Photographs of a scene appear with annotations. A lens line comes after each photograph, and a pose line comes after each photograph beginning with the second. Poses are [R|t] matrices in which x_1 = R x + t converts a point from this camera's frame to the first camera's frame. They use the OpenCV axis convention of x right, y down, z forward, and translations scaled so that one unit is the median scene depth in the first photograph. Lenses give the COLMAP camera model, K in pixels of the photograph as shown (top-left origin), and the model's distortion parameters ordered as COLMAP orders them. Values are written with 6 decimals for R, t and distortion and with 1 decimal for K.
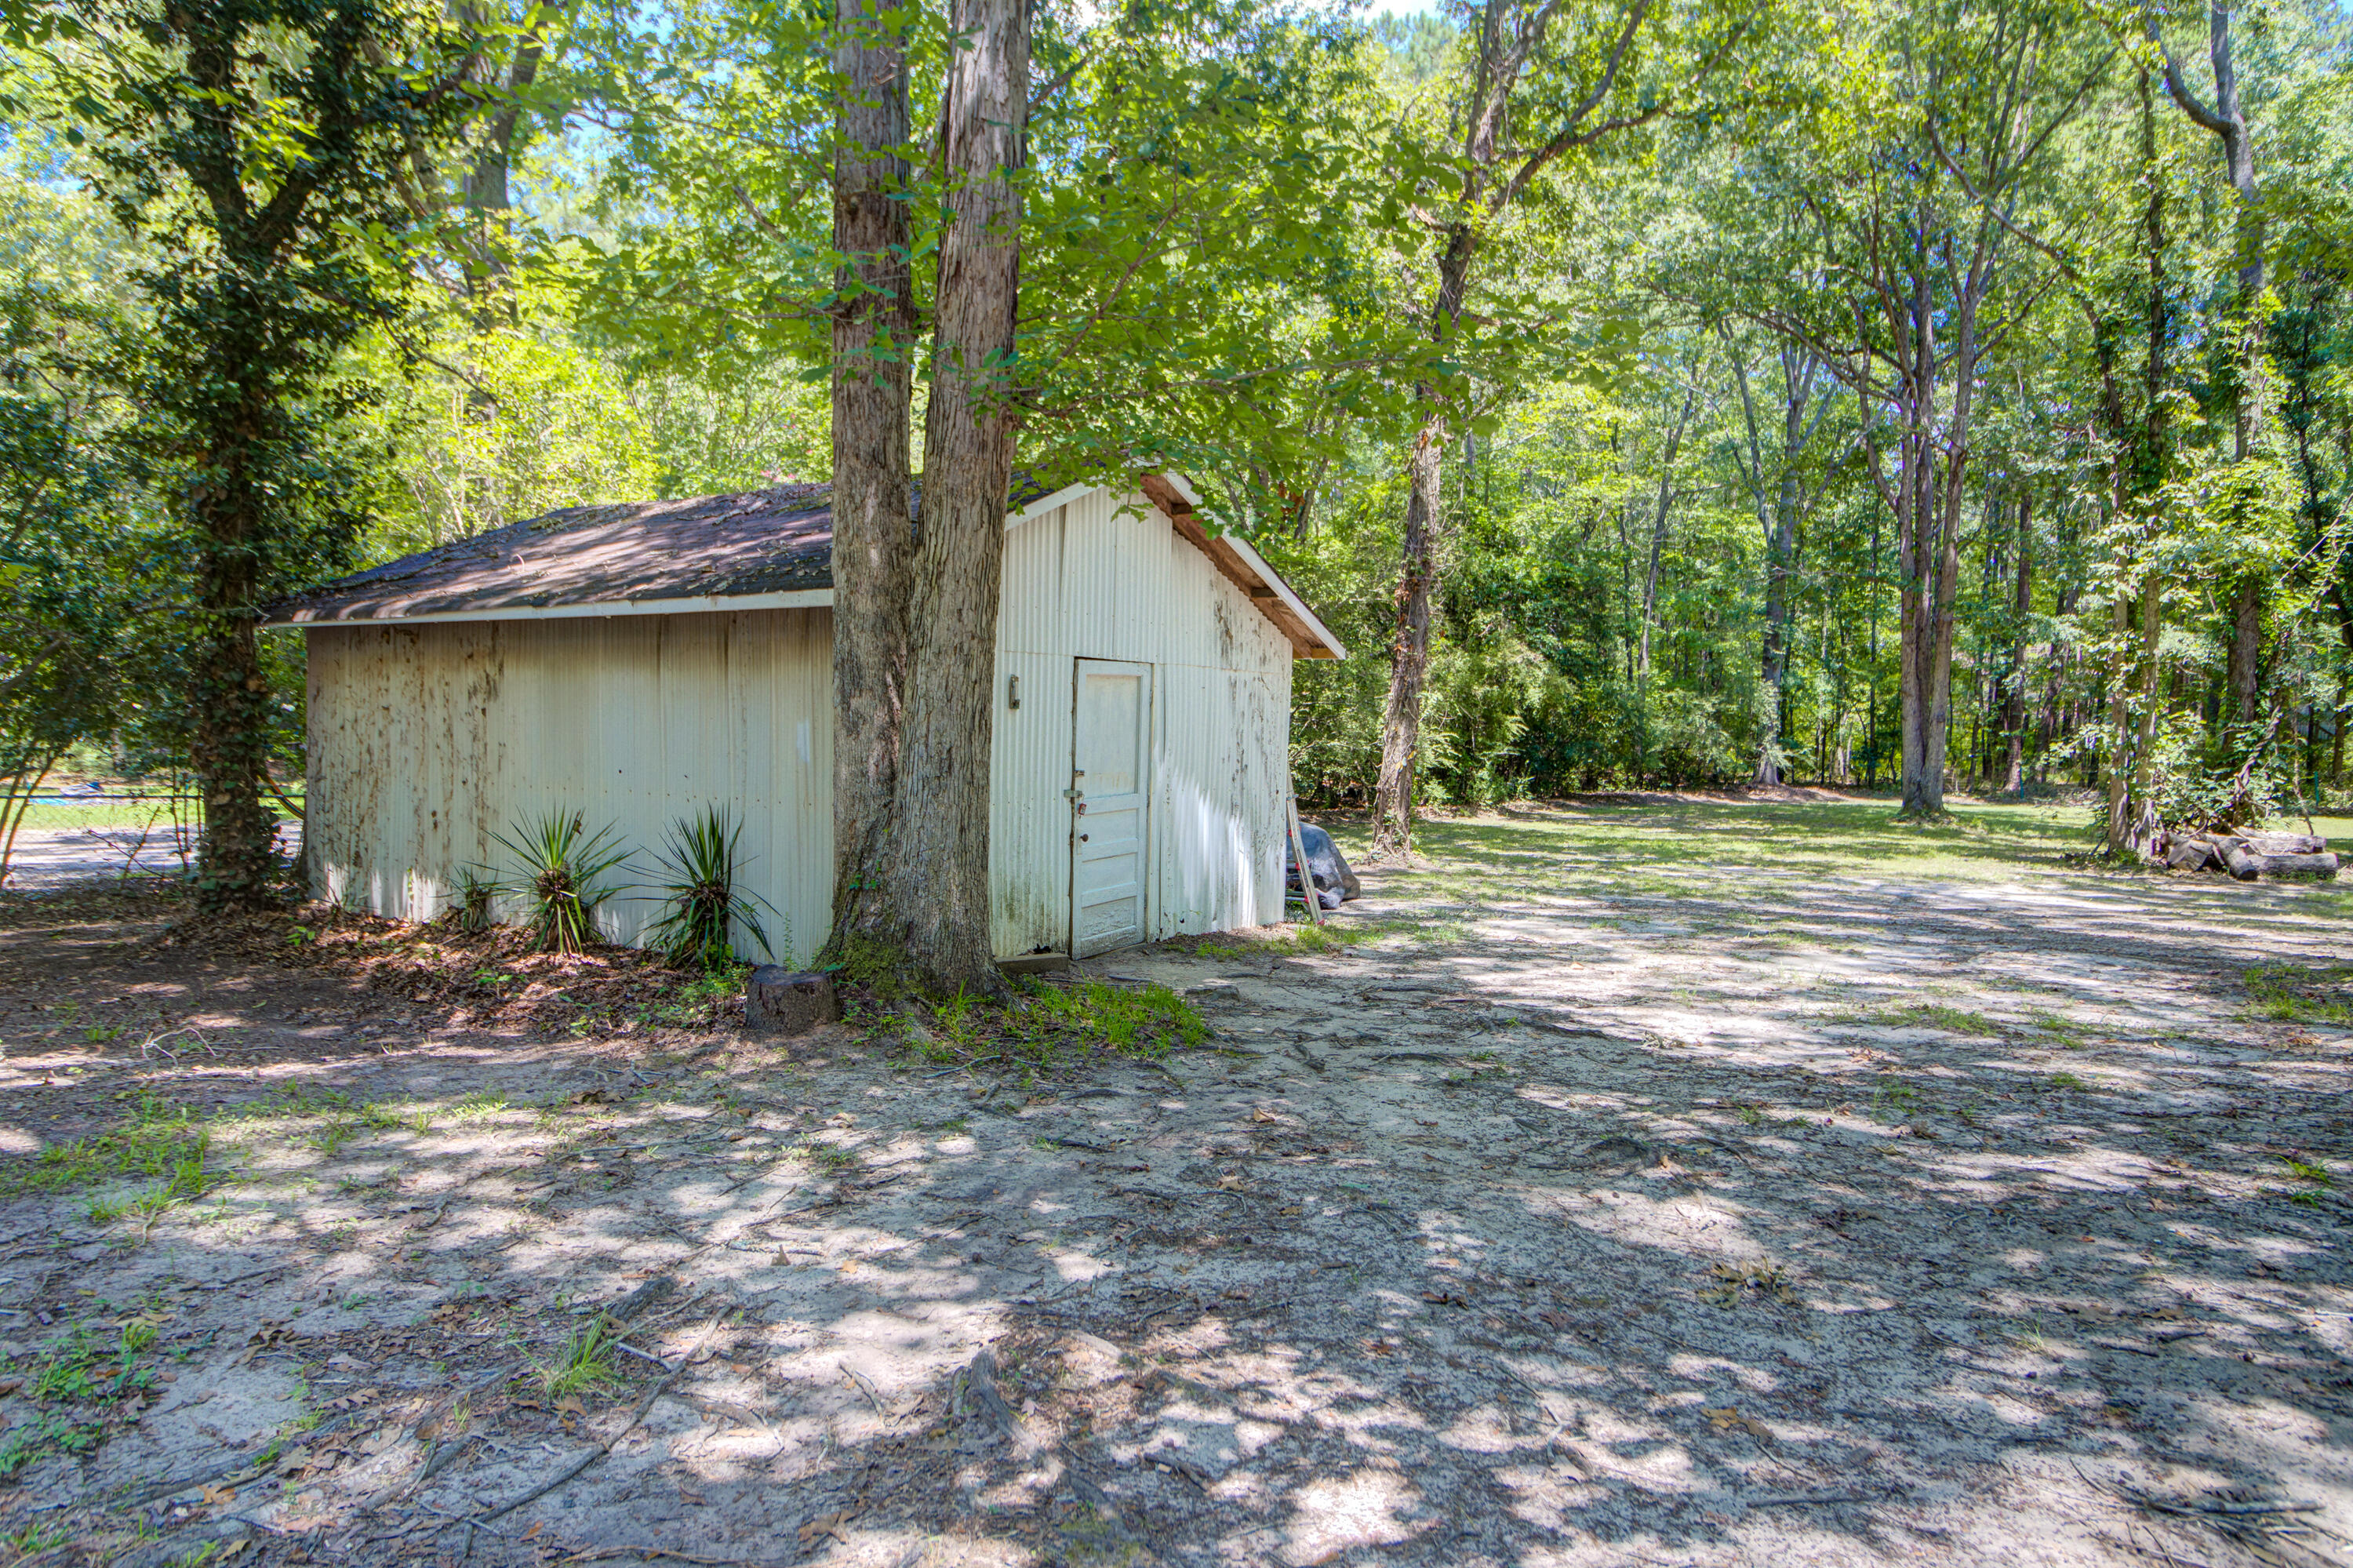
lens RADIAL K [[1433.6, 0, 1184.9], [0, 1433.6, 781.9], [0, 0, 1]] dist [0.002997, 0.001253]
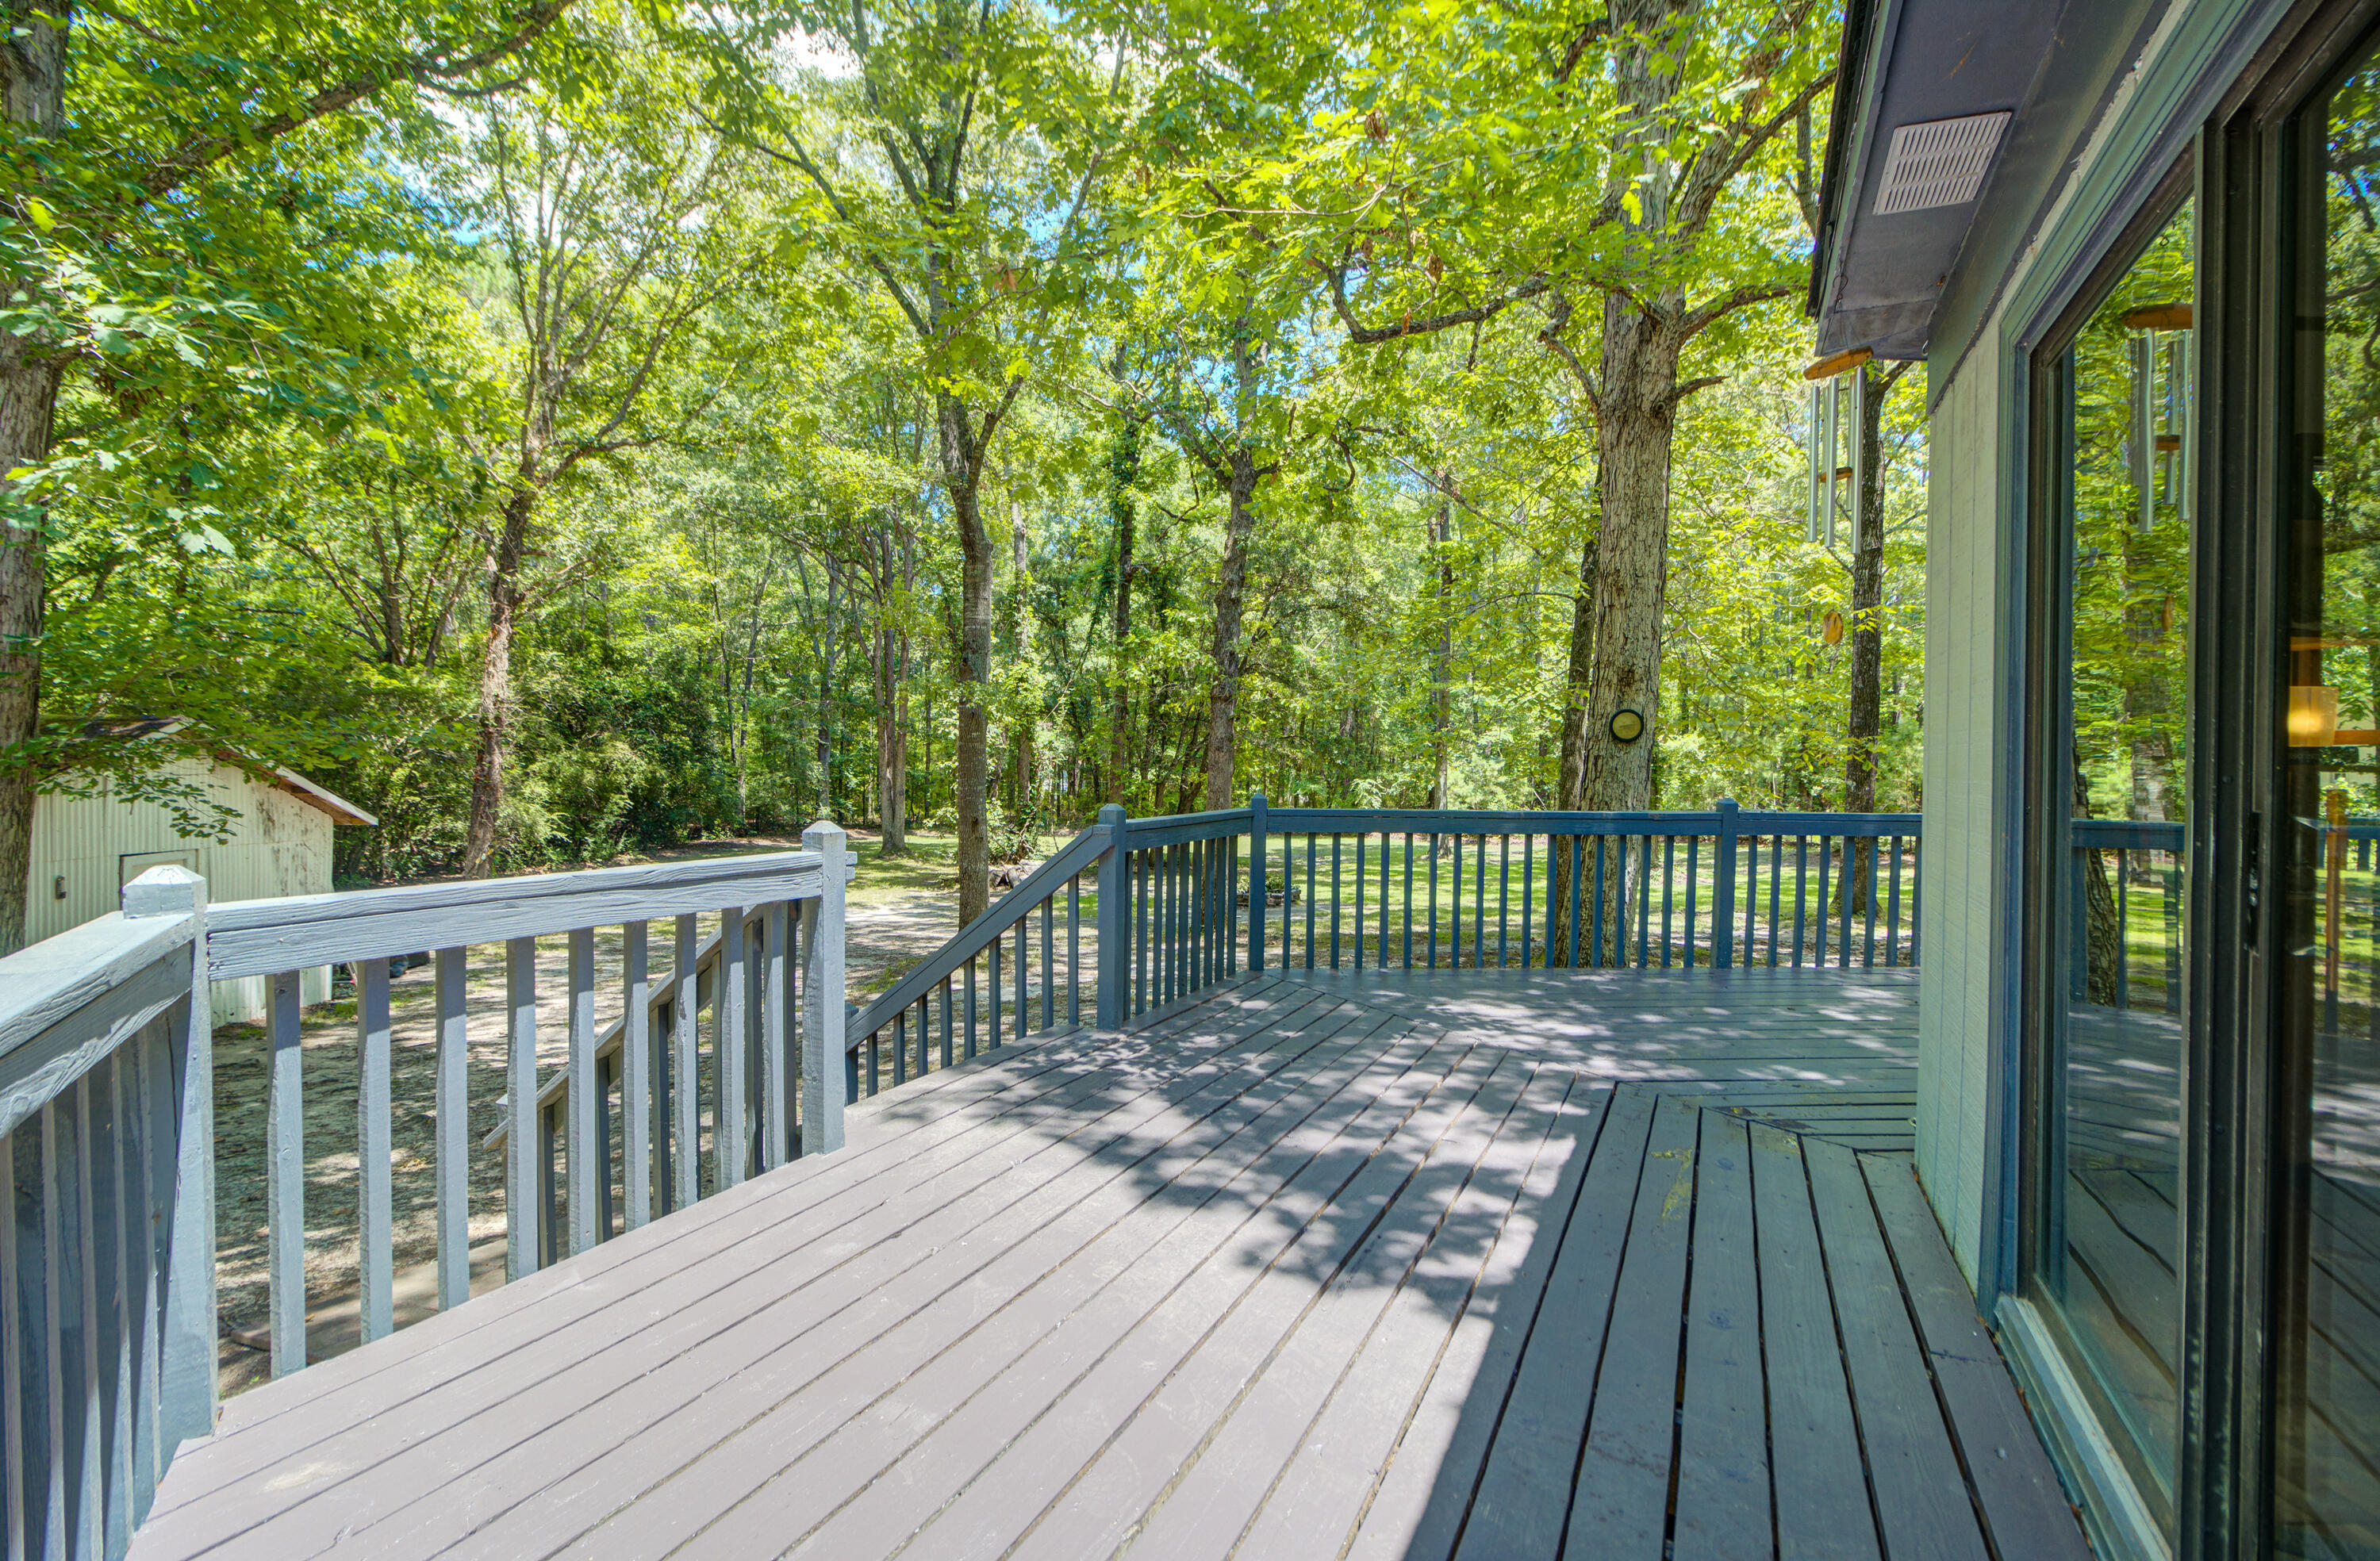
lens RADIAL K [[1089.7, 0, 1182.3], [0, 1089.7, 770.3], [0, 0, 1]] dist [-0.012079, 0.008158]
pose [[0.800627, -0.016146, 0.598945, 0.058744], [0.034164, 0.999241, -0.018731, -0.050595], [-0.598188, 0.035459, 0.800571, -0.256587]]
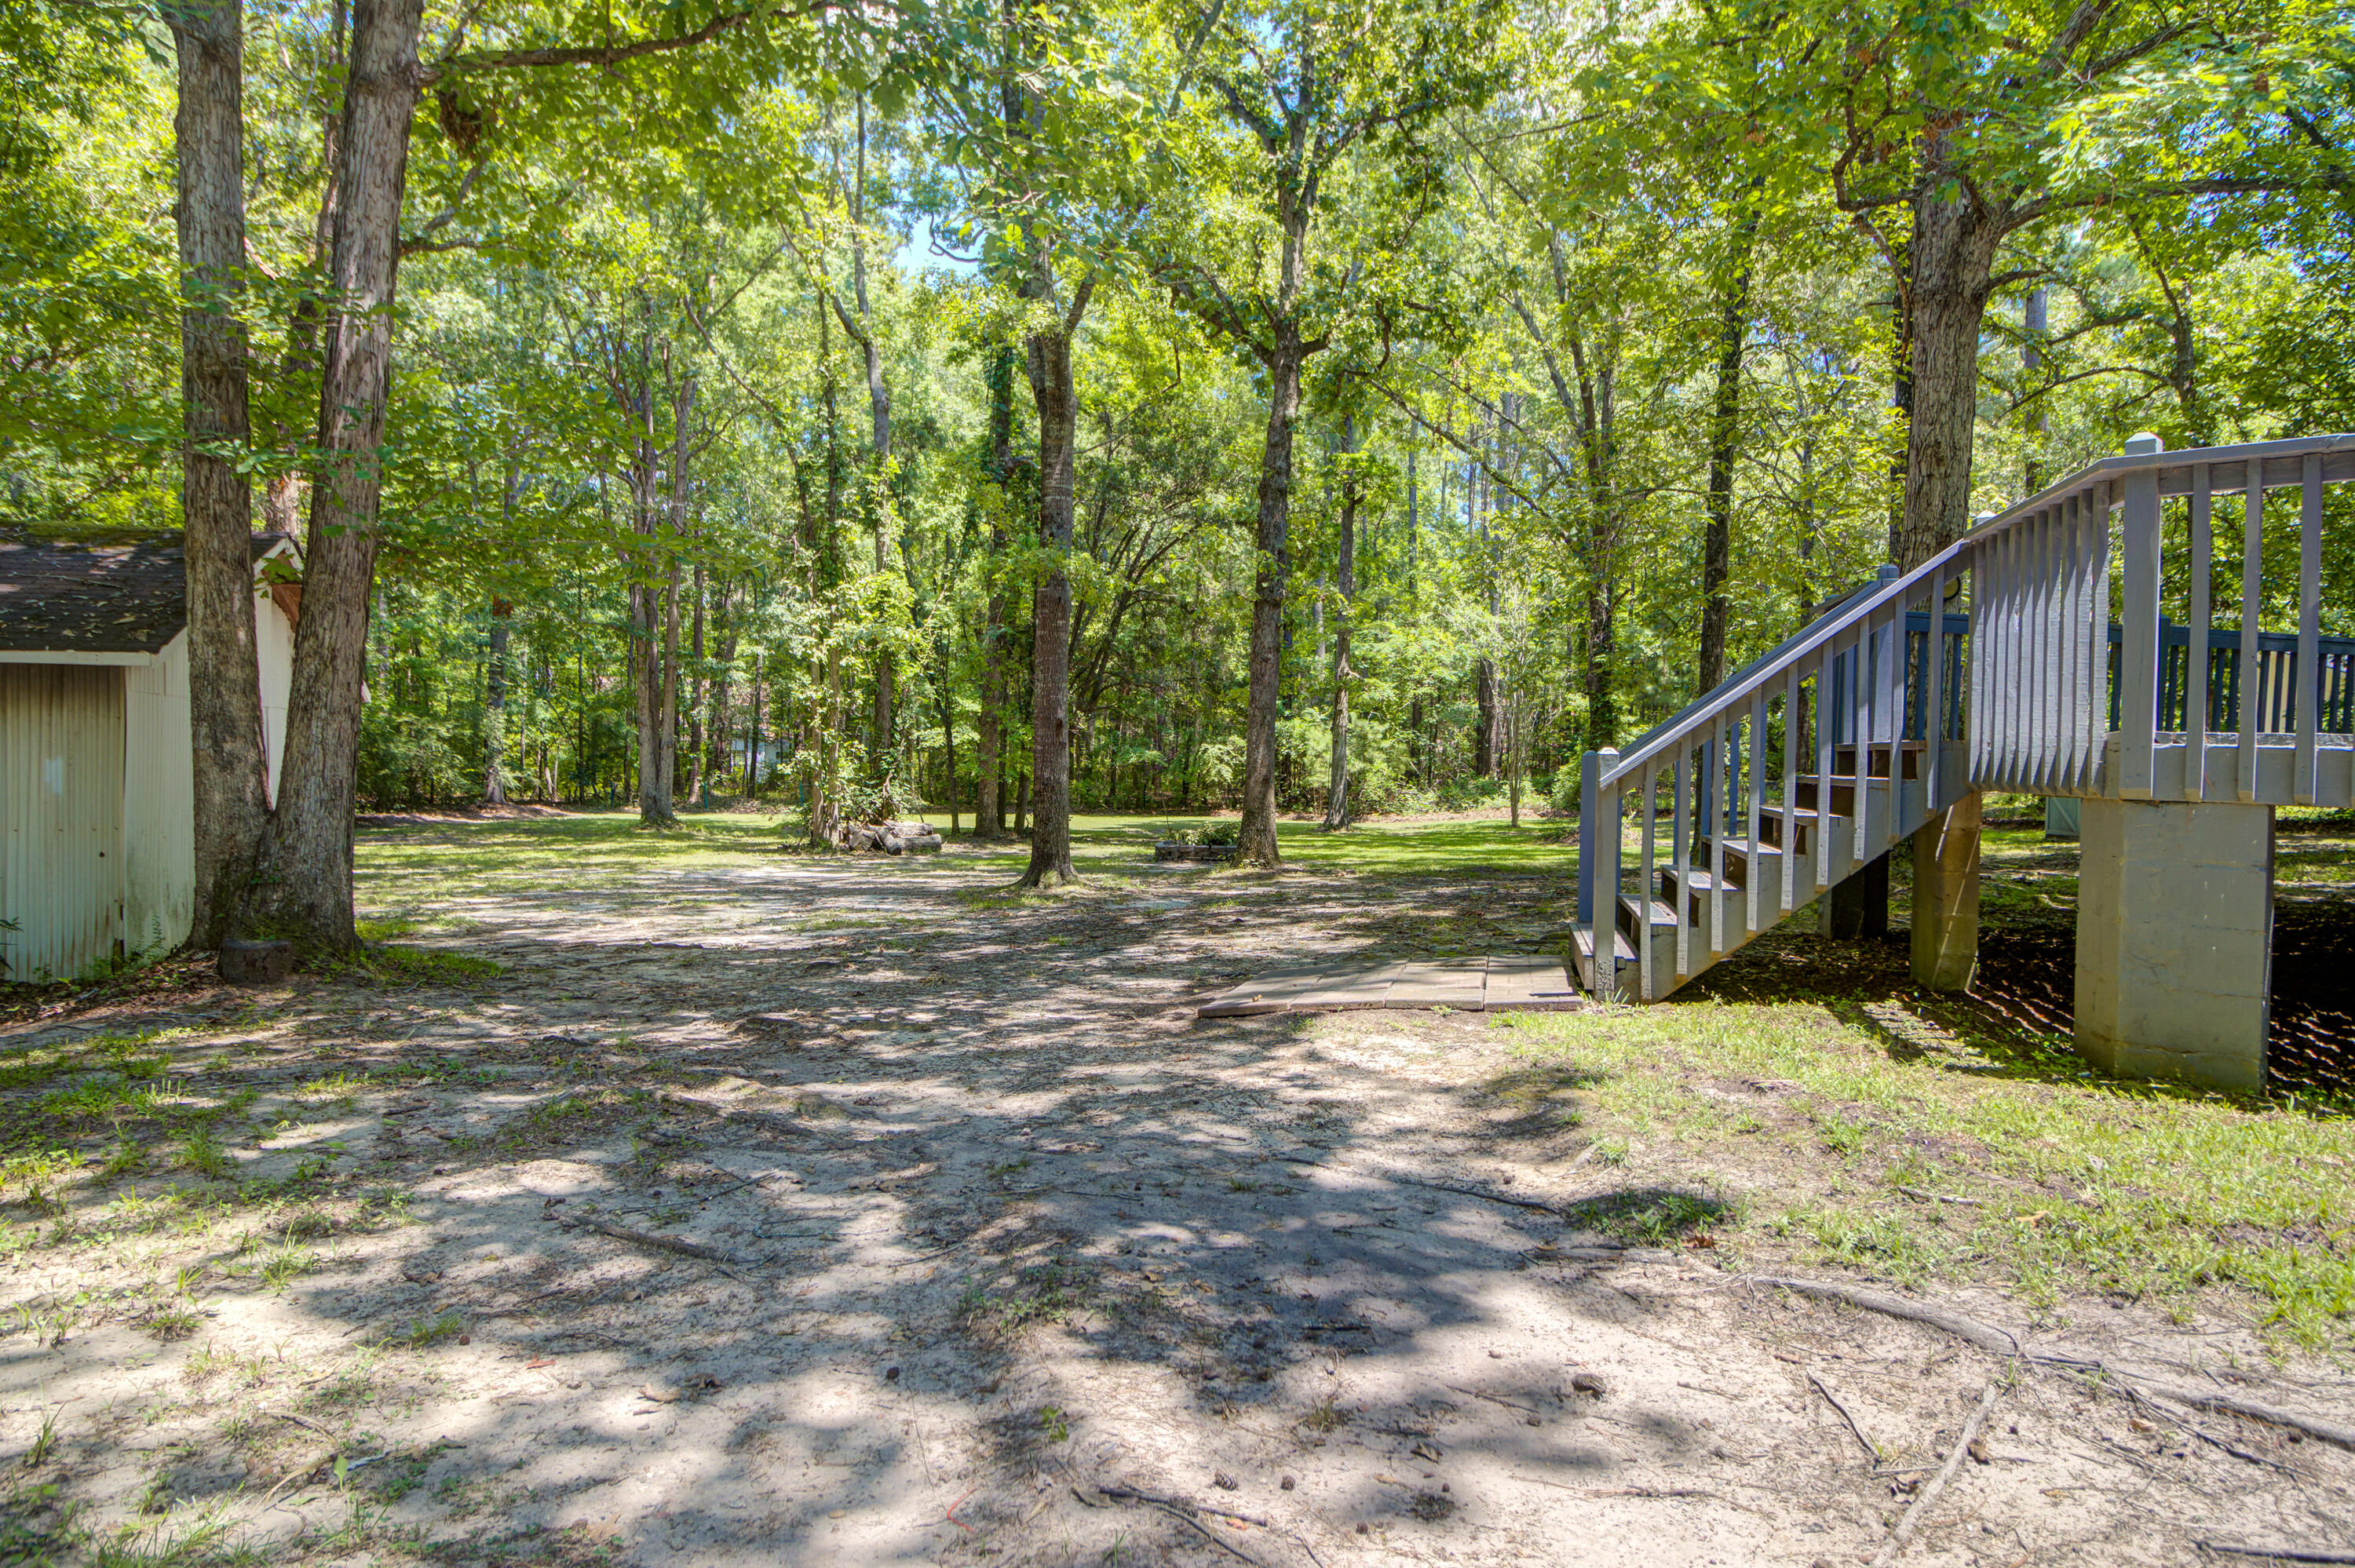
lens RADIAL K [[1434.6, 0, 1174.5], [0, 1434.6, 794.8], [0, 0, 1]] dist [0.002997, 0.001253]
pose [[0.635385, -0.025020, 0.771790, -0.214329], [0.028655, 0.999551, 0.008813, 0.001127], [-0.771664, 0.016516, 0.635816, -0.163966]]
